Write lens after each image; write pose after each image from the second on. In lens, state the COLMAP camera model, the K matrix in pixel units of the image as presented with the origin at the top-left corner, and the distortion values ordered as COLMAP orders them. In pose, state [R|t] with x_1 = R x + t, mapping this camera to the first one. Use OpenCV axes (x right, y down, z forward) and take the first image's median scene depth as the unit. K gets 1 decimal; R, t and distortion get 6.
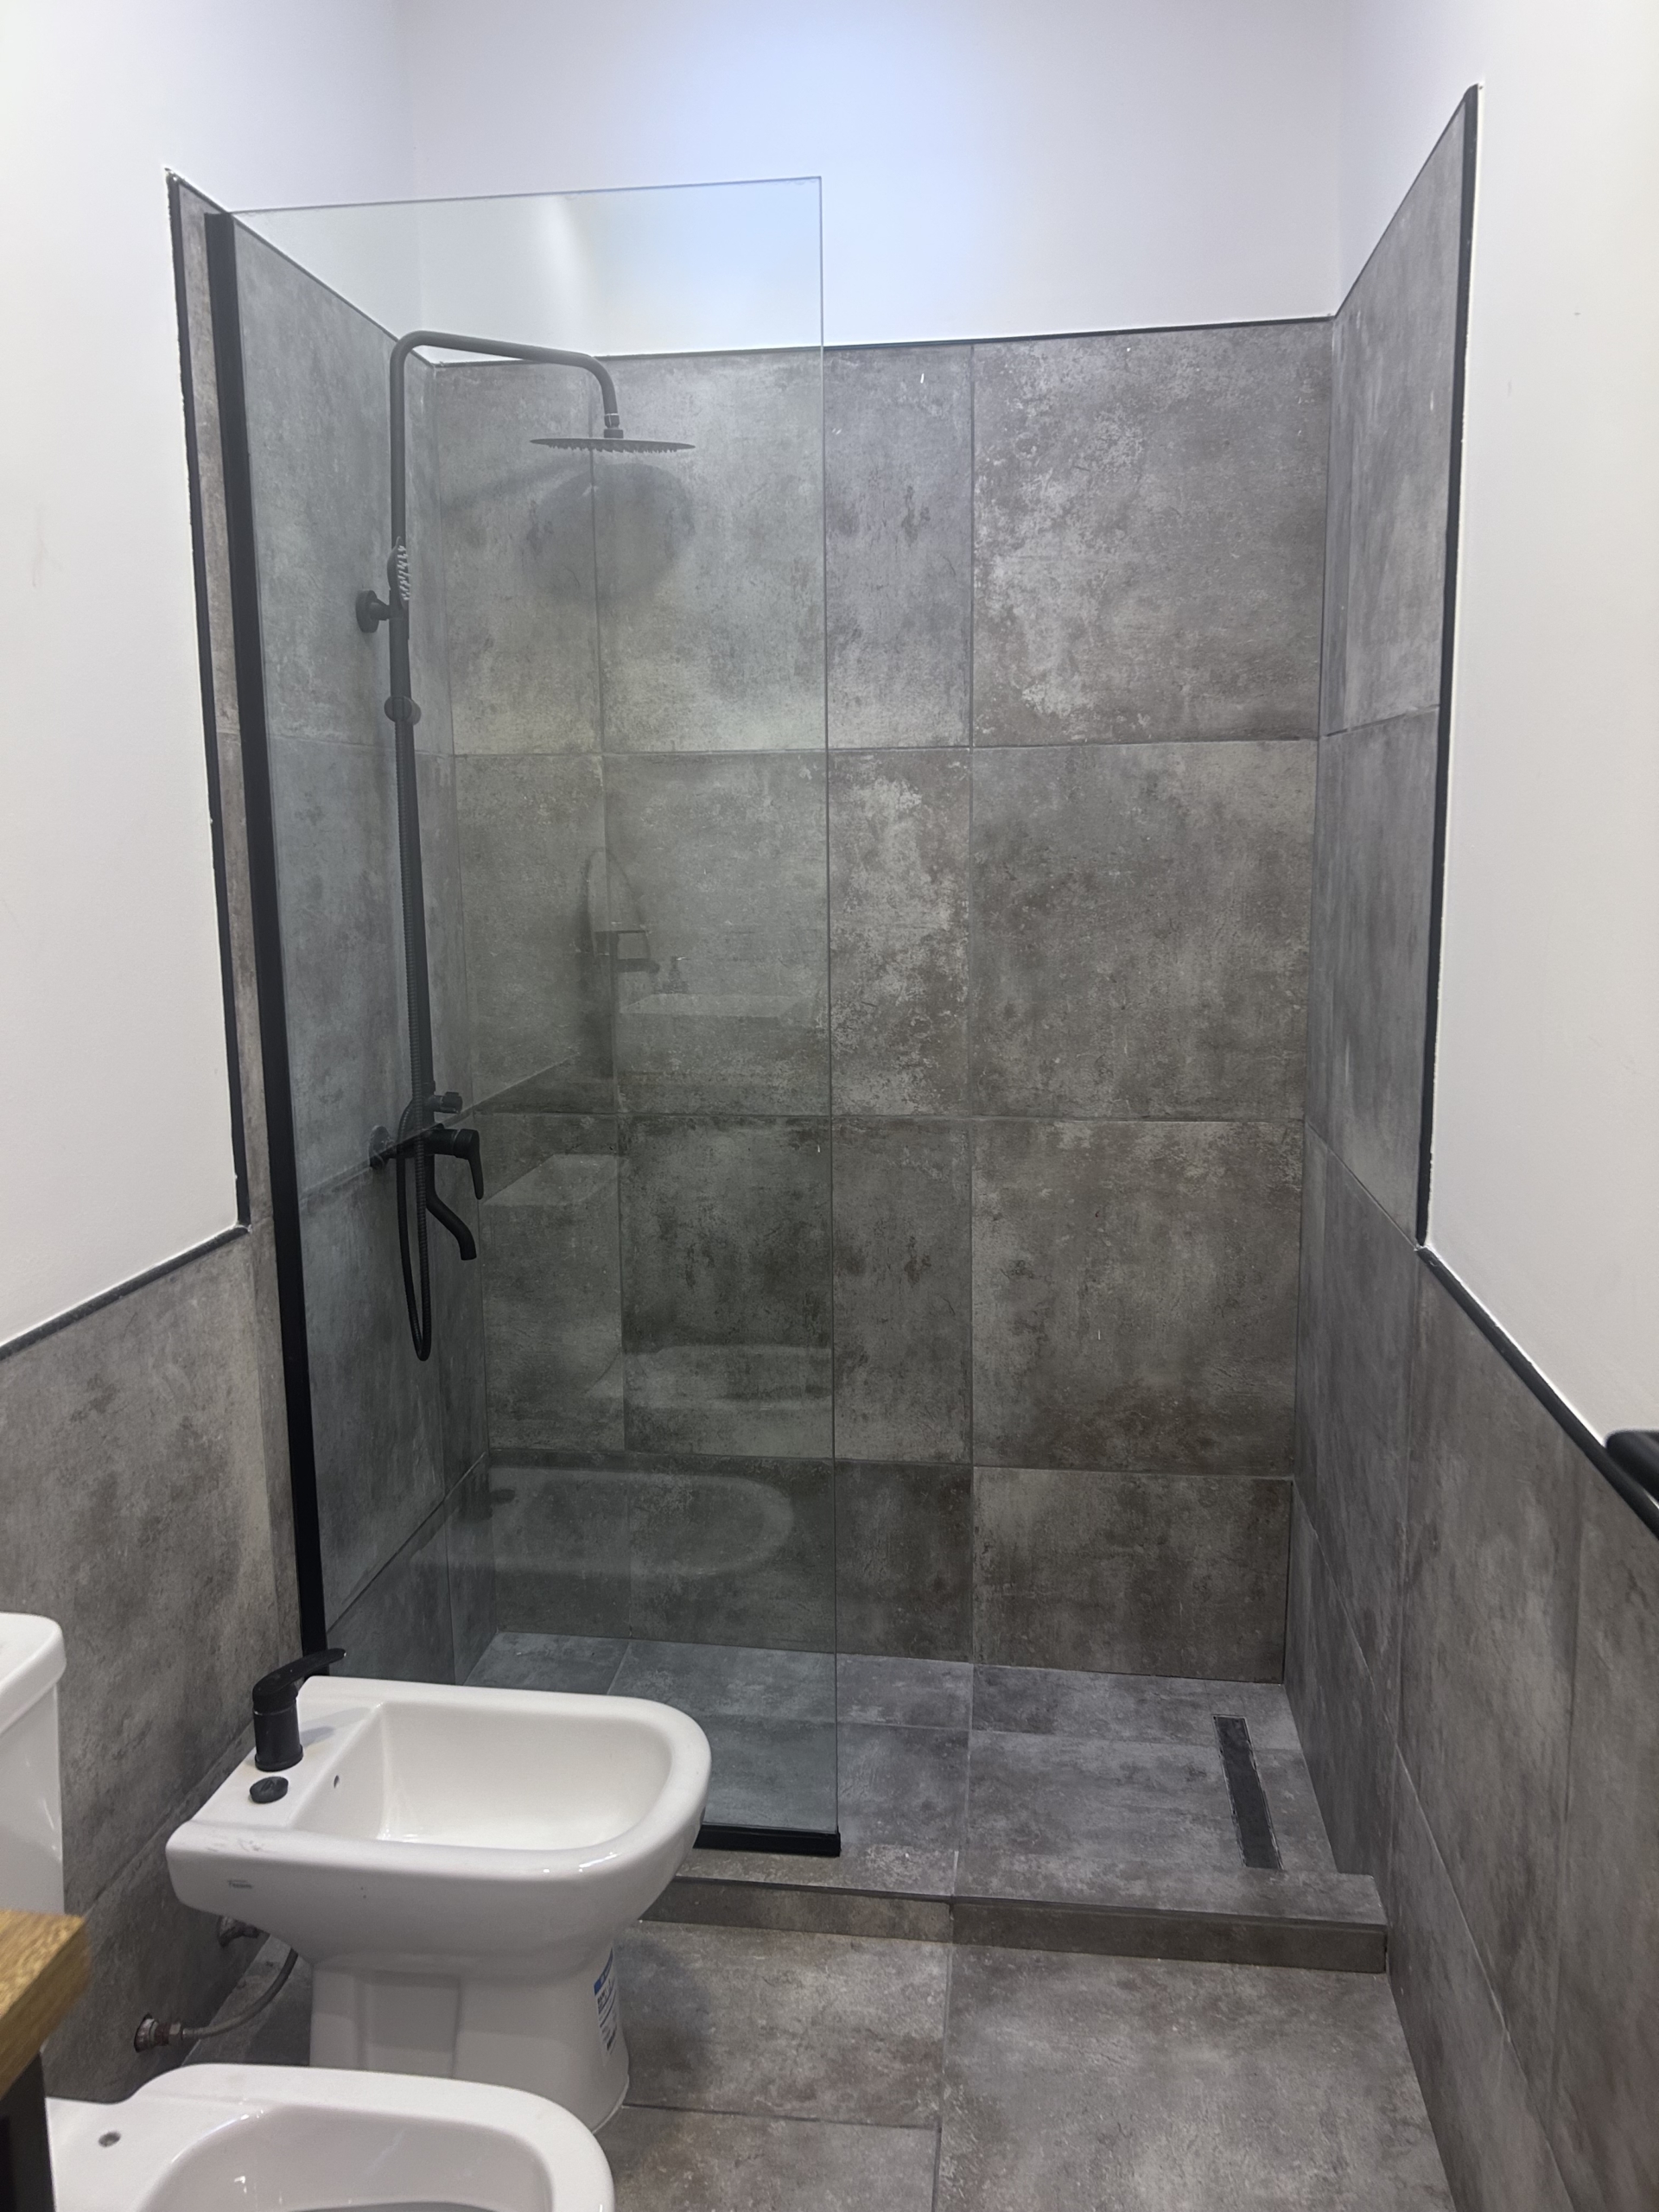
lens RADIAL K [[1694.7, 0, 829.5], [0, 1694.7, 1106.0], [0, 0, 1]] dist [0.096636, -0.103375]
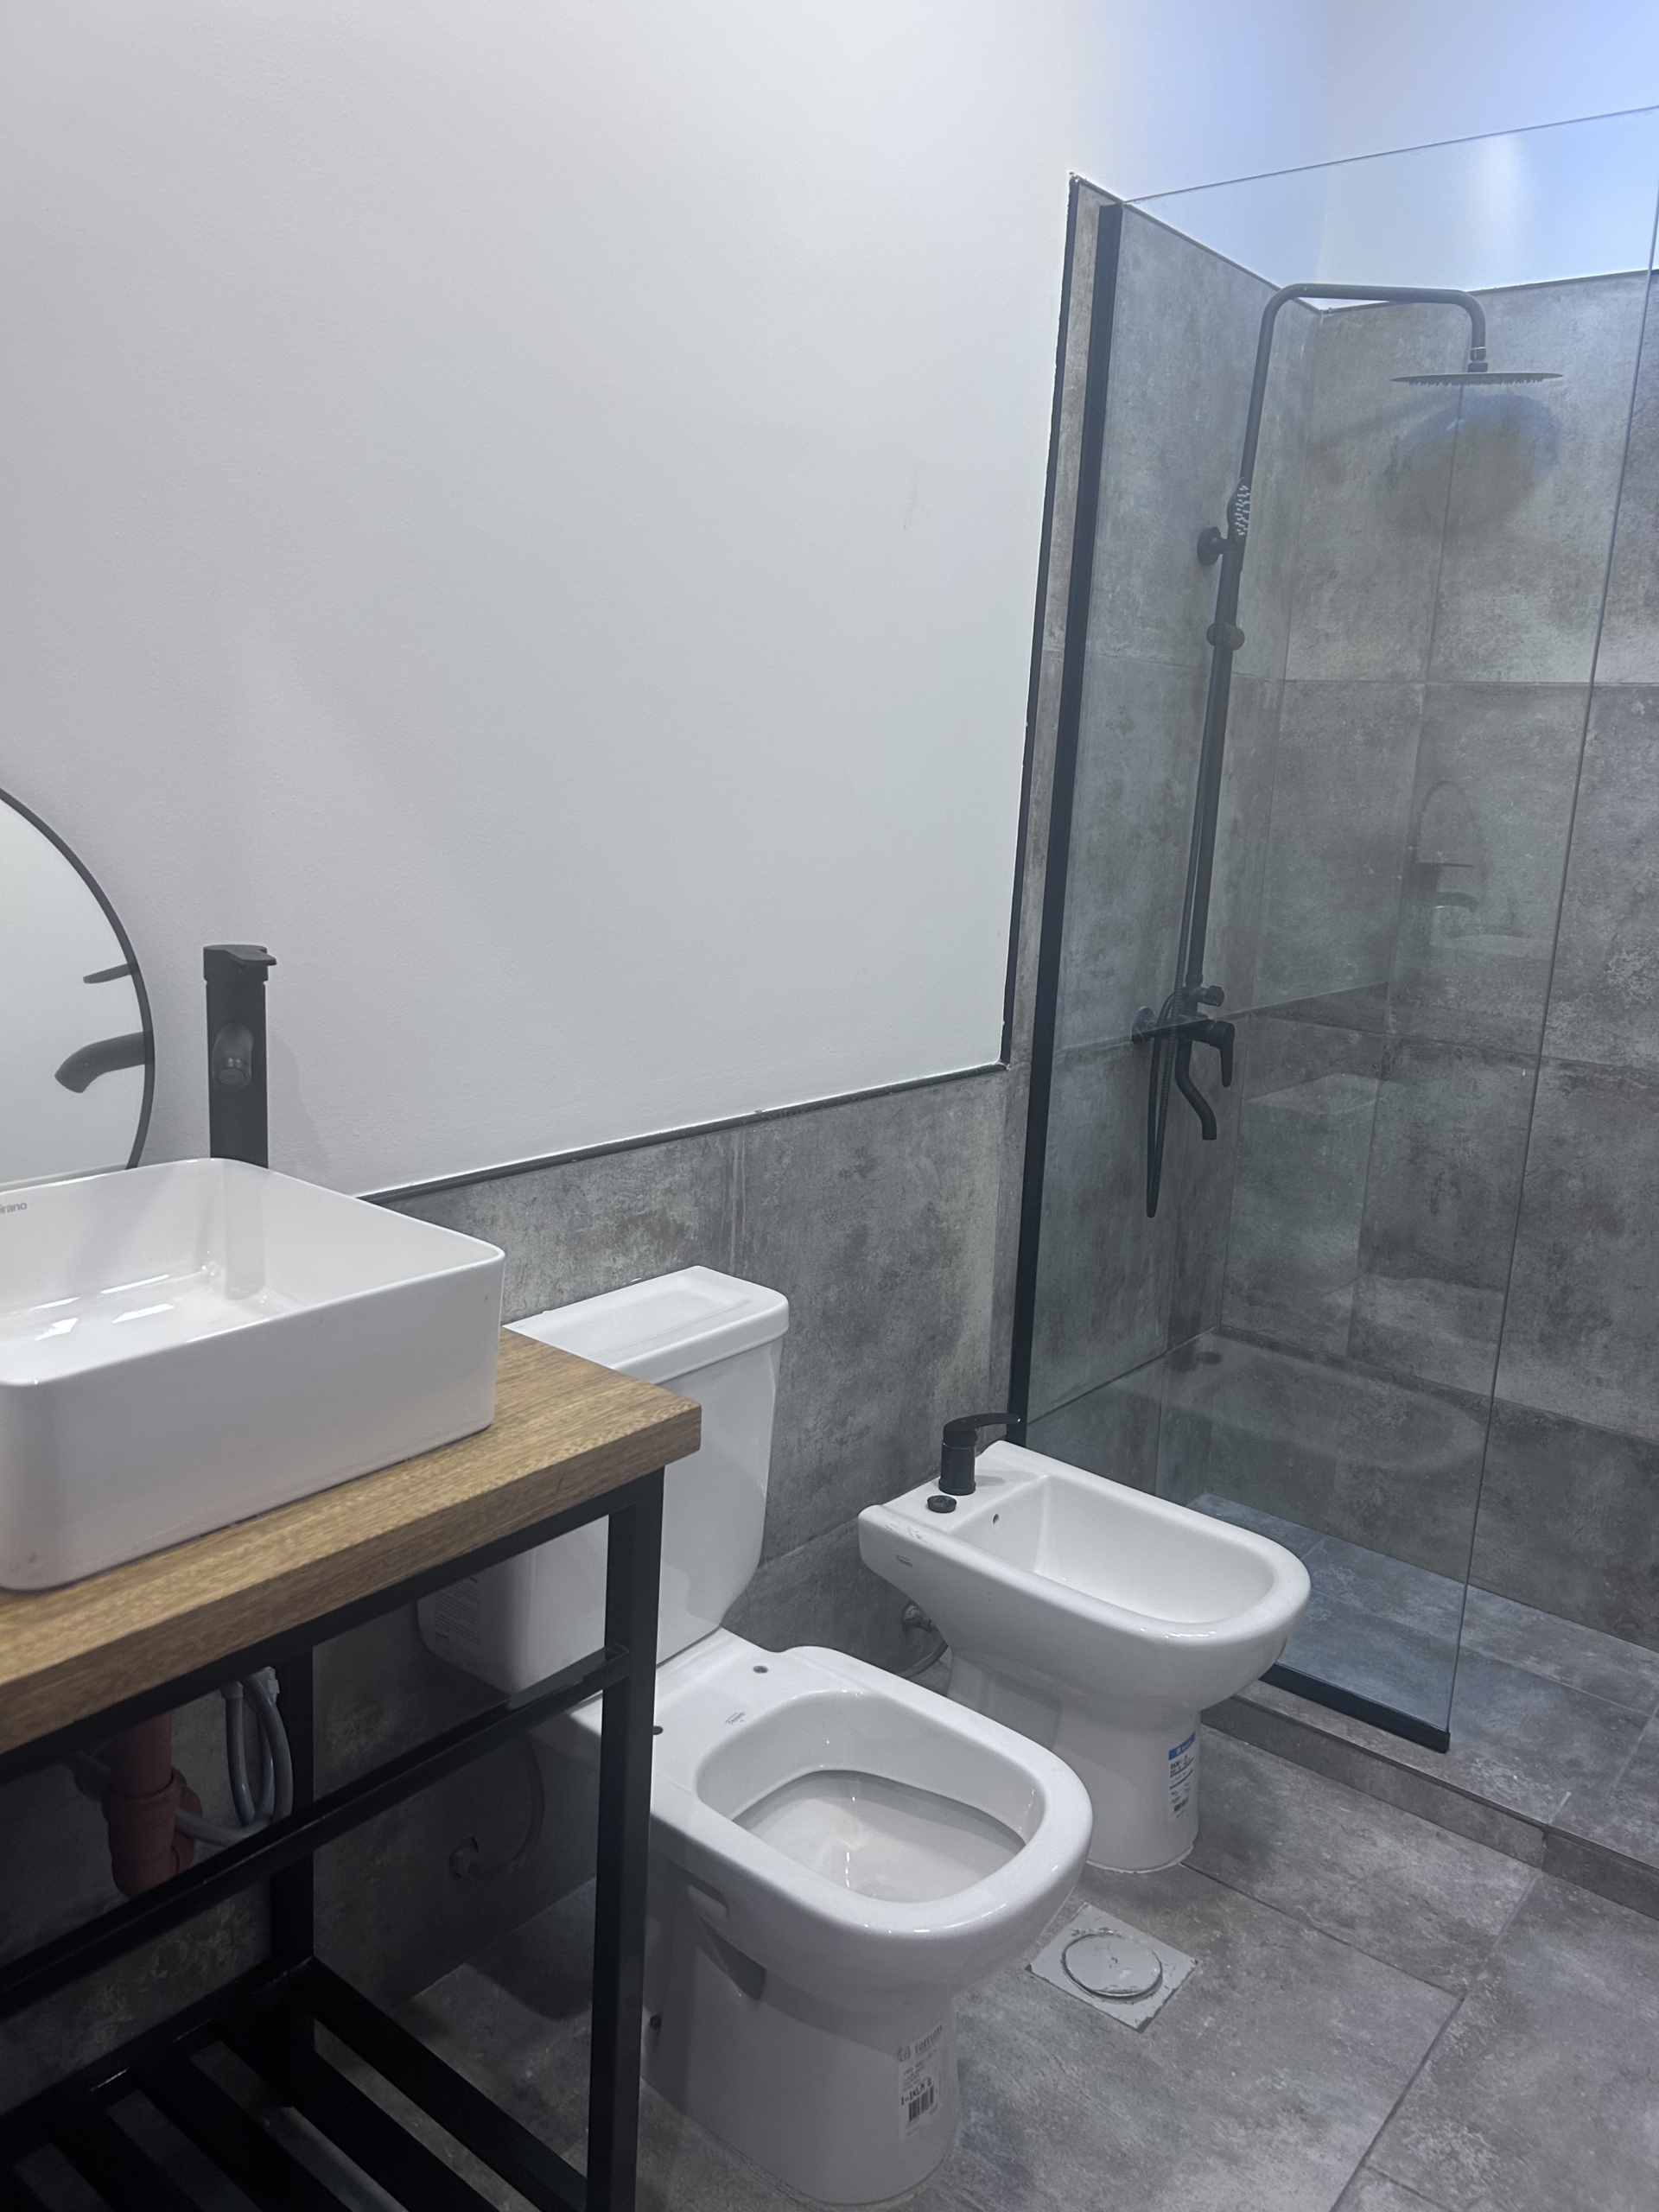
lens RADIAL K [[1694.7, 0, 829.5], [0, 1694.7, 1106.0], [0, 0, 1]] dist [0.096636, -0.103375]
pose [[0.854698, 0.162442, -0.493055, 0.128662], [-0.146271, 0.986657, 0.071508, 0.027658], [0.498092, 0.011001, 0.867054, -0.087186]]
